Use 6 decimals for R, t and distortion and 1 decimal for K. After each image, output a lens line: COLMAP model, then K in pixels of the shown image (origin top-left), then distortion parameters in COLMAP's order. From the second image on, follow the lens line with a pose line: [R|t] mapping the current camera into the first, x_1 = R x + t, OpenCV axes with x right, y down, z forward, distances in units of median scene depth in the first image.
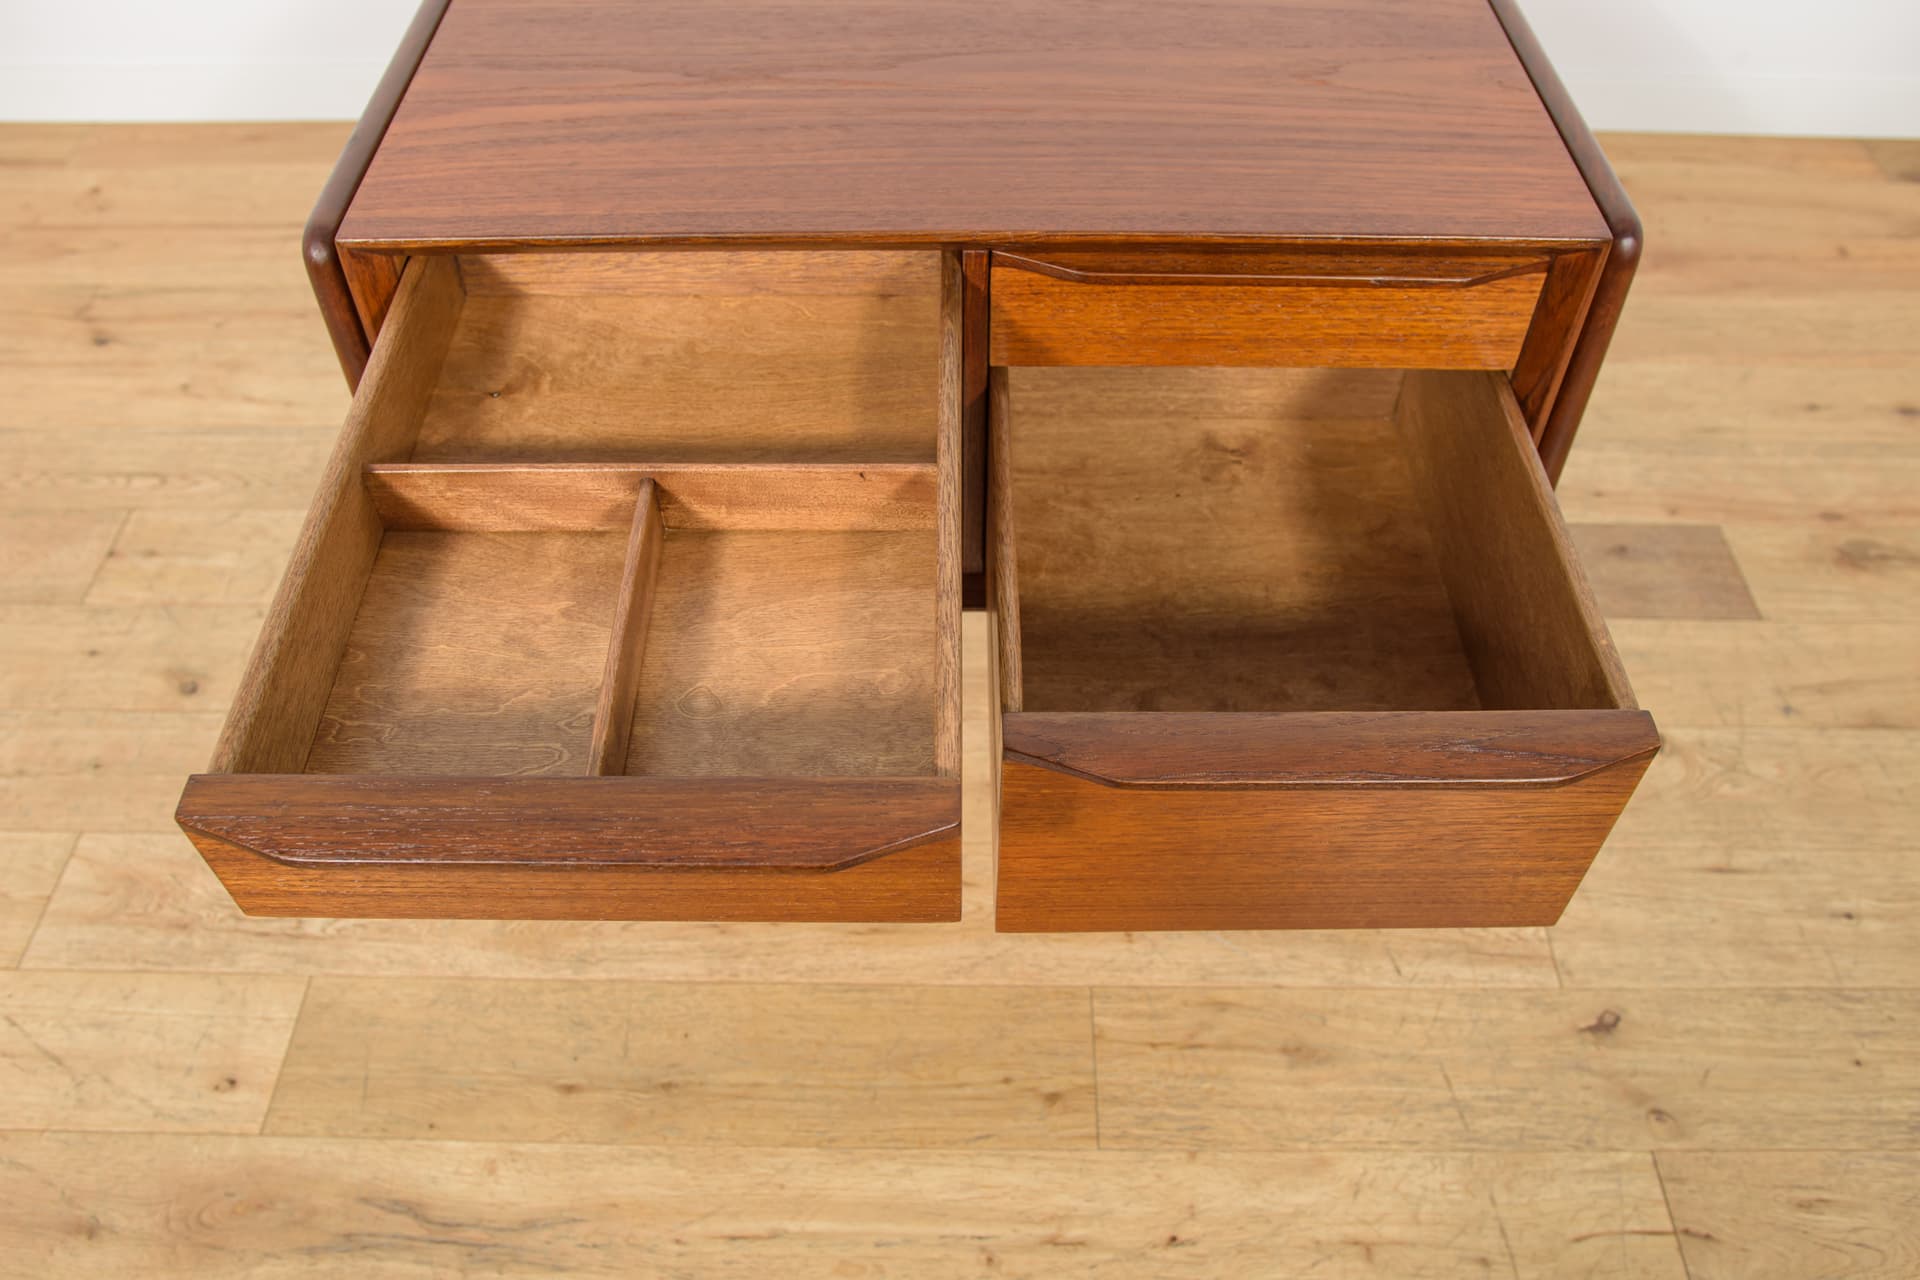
lens RADIAL K [[1511.9, 0, 963.5], [0, 1511.9, 646.9], [0, 0, 1]] dist [-0.092900, 0.070436]
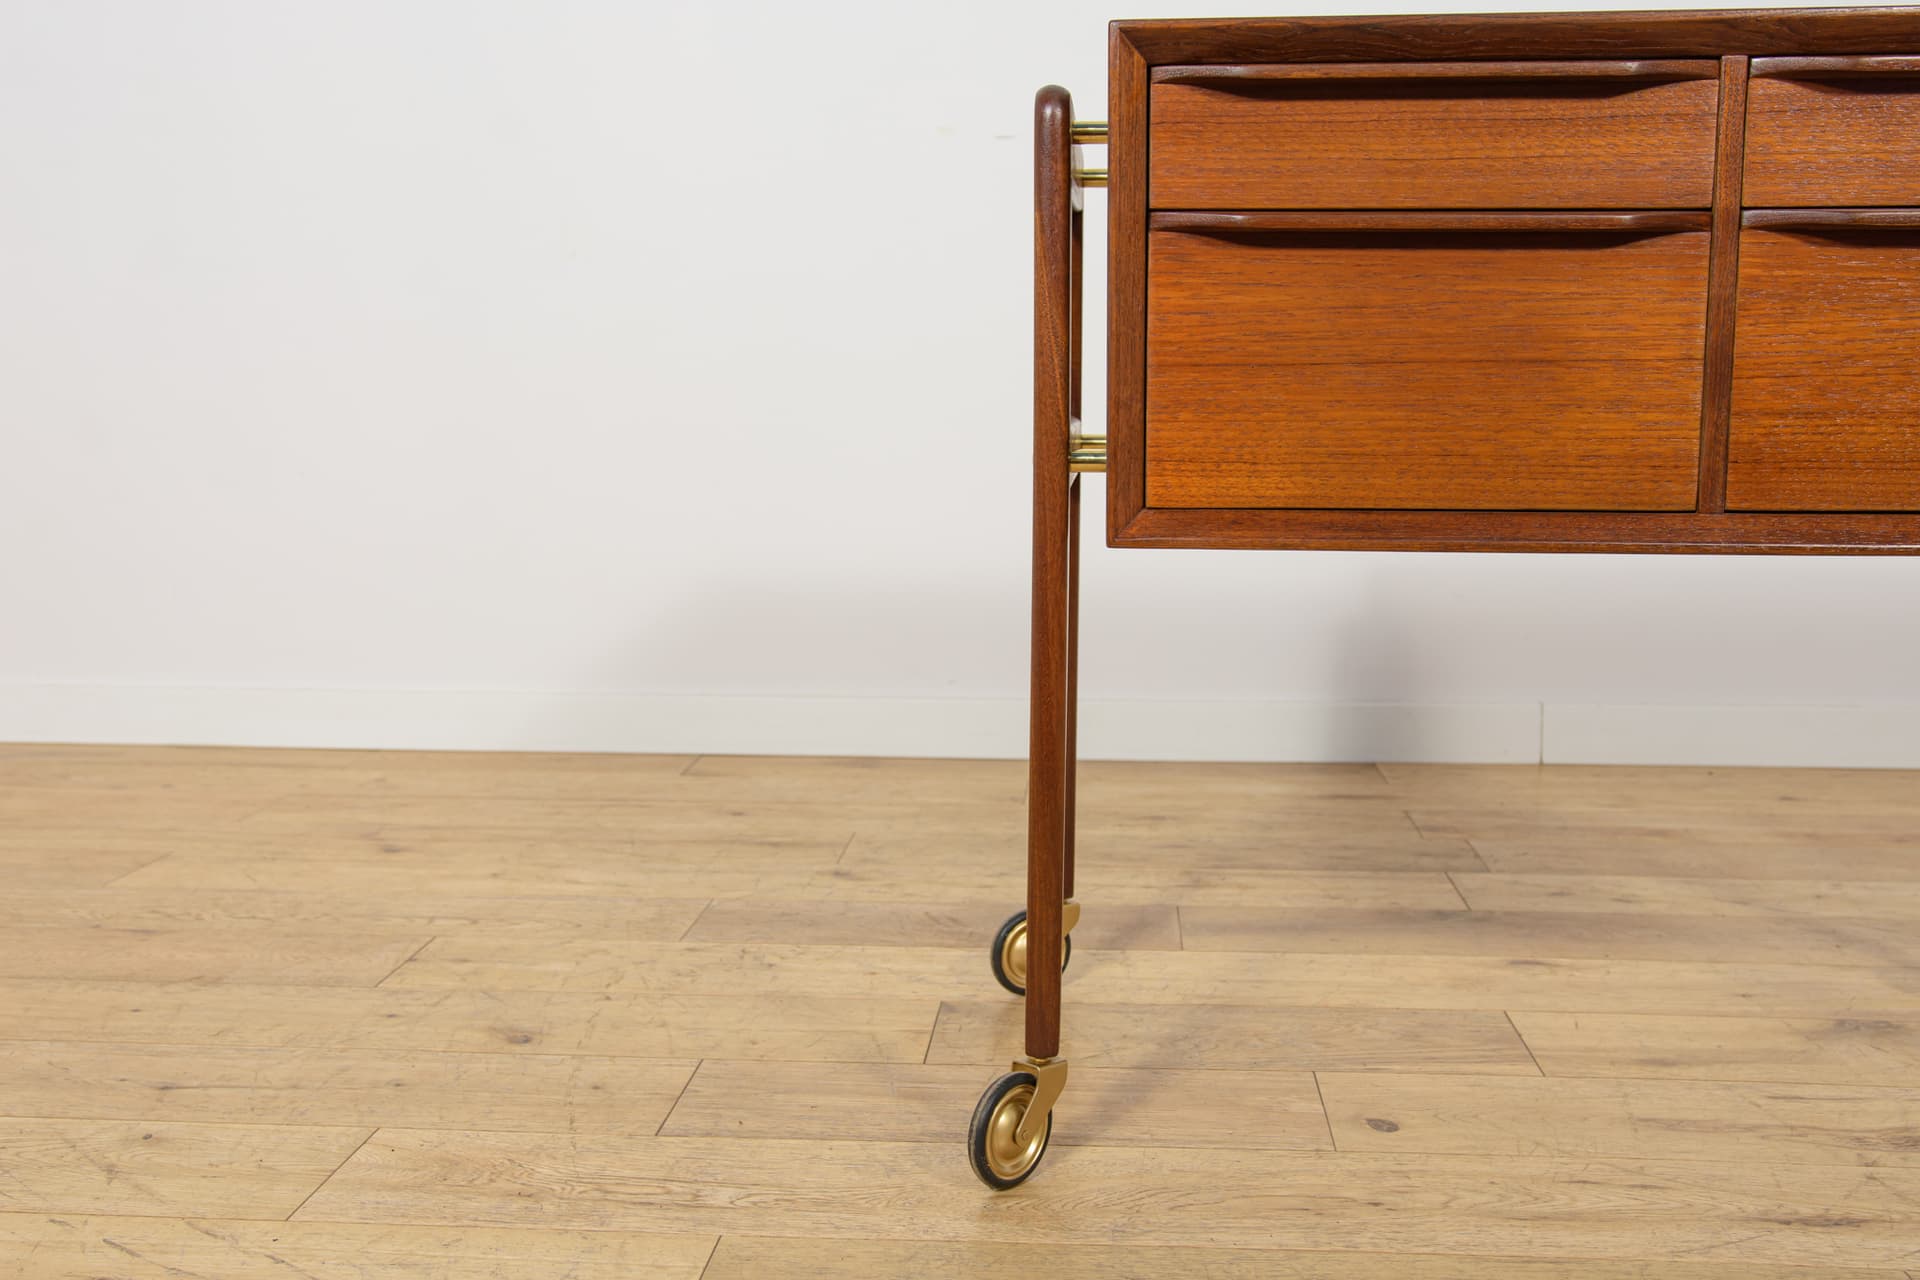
lens RADIAL K [[1901.6, 0, 974.9], [0, 1901.6, 647.7], [0, 0, 1]] dist [-0.044569, 0.098507]
pose [[0.997855, 0.005409, -0.065238, -0.267004], [-0.046411, 0.761268, -0.646774, 0.570022], [0.046165, 0.648414, 0.759887, 0.171253]]
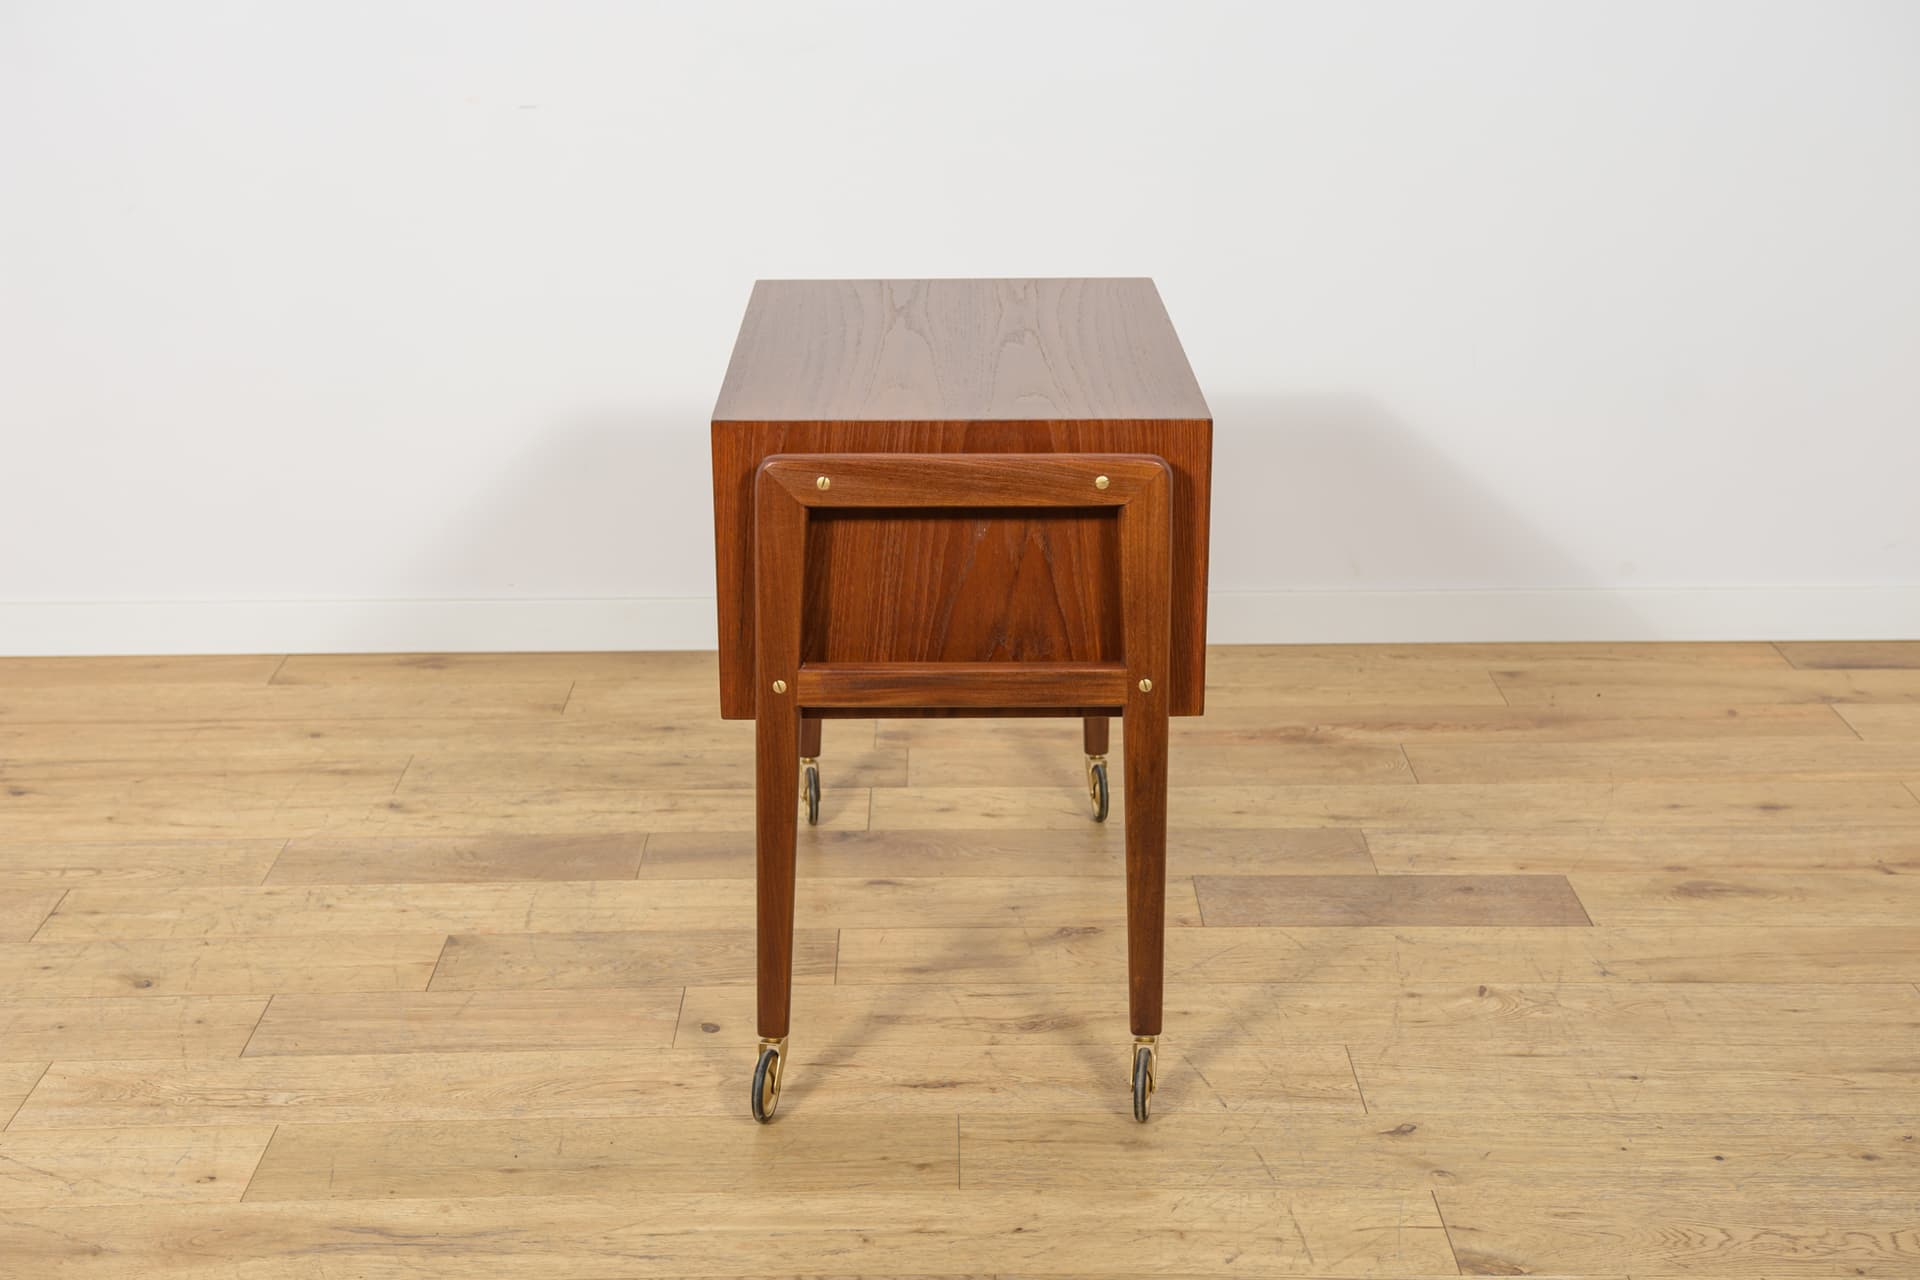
lens RADIAL K [[2619.7, 0, 961.3], [0, 2619.7, 635.2], [0, 0, 1]] dist [0.064349, 0.166515]
pose [[0.999779, -0.014591, 0.015125, 0.061006], [0.020179, 0.867541, -0.496956, 0.911448], [-0.005870, 0.497152, 0.867644, -0.950759]]
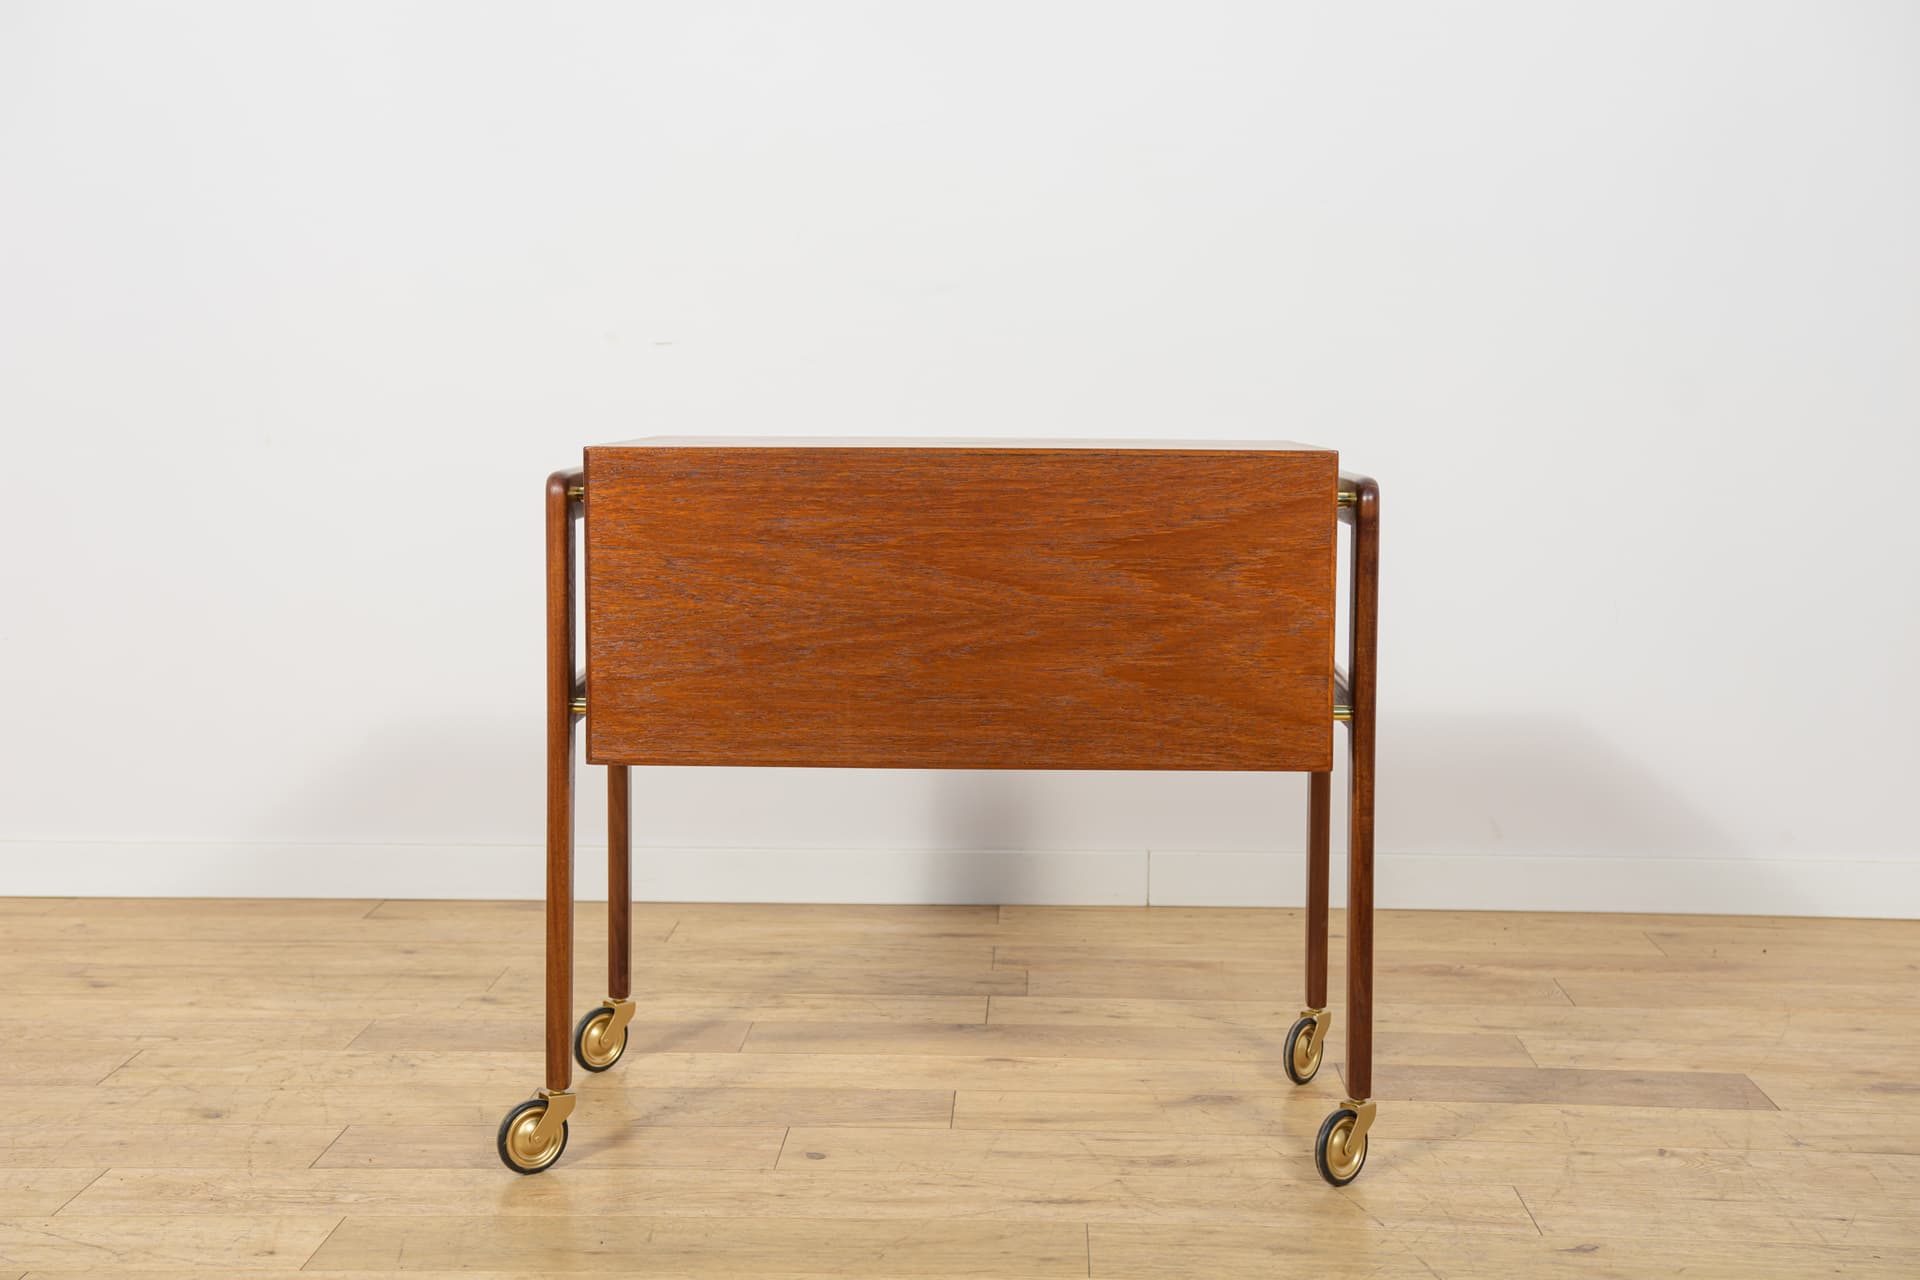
lens RADIAL K [[2619.7, 0, 961.3], [0, 2619.7, 635.2], [0, 0, 1]] dist [0.064349, 0.166515]
pose [[0.999750, 0.005040, -0.021773, 0.034078], [-0.018493, 0.733578, -0.679354, 1.175726], [0.012548, 0.679587, 0.733488, -0.640314]]
